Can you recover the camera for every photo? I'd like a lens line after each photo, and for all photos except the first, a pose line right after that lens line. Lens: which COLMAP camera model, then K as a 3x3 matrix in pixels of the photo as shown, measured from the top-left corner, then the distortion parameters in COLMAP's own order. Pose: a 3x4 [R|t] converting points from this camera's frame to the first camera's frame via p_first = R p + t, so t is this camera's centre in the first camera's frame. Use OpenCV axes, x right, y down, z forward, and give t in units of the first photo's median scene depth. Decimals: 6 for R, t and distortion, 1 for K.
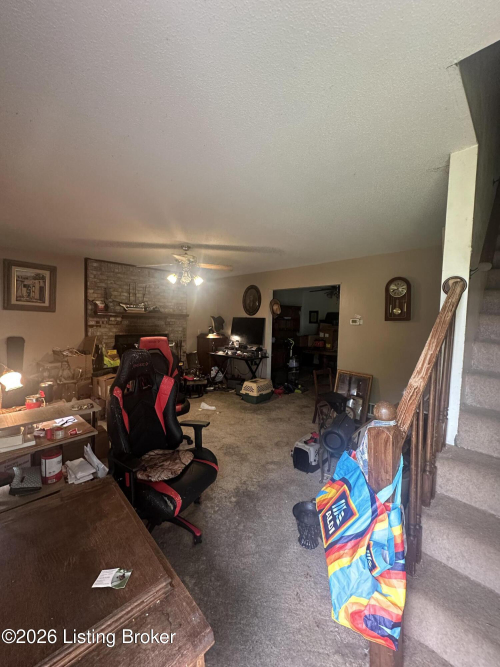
lens RADIAL K [[263.8, 0, 251.6], [0, 263.8, 333.8], [0, 0, 1]] dist [-0.001597, -0.000155]
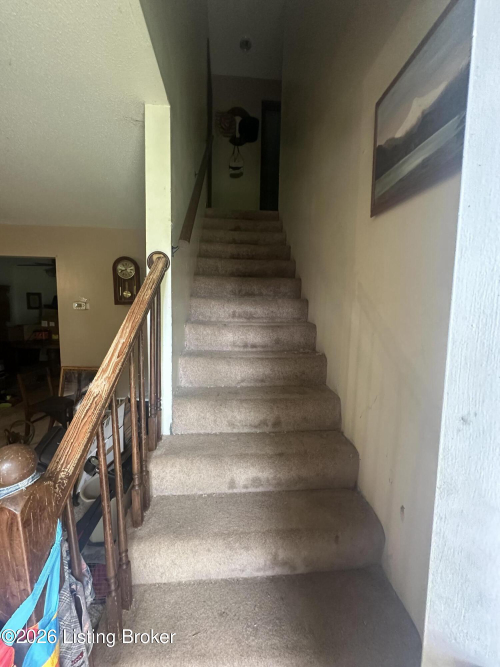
lens RADIAL K [[263.8, 0, 251.6], [0, 263.8, 333.8], [0, 0, 1]] dist [-0.001597, -0.000155]
pose [[0.633653, -0.080304, 0.769439, 0.257301], [0.039107, 0.996651, 0.071811, 0.008381], [-0.772629, -0.015413, 0.634671, 0.181424]]
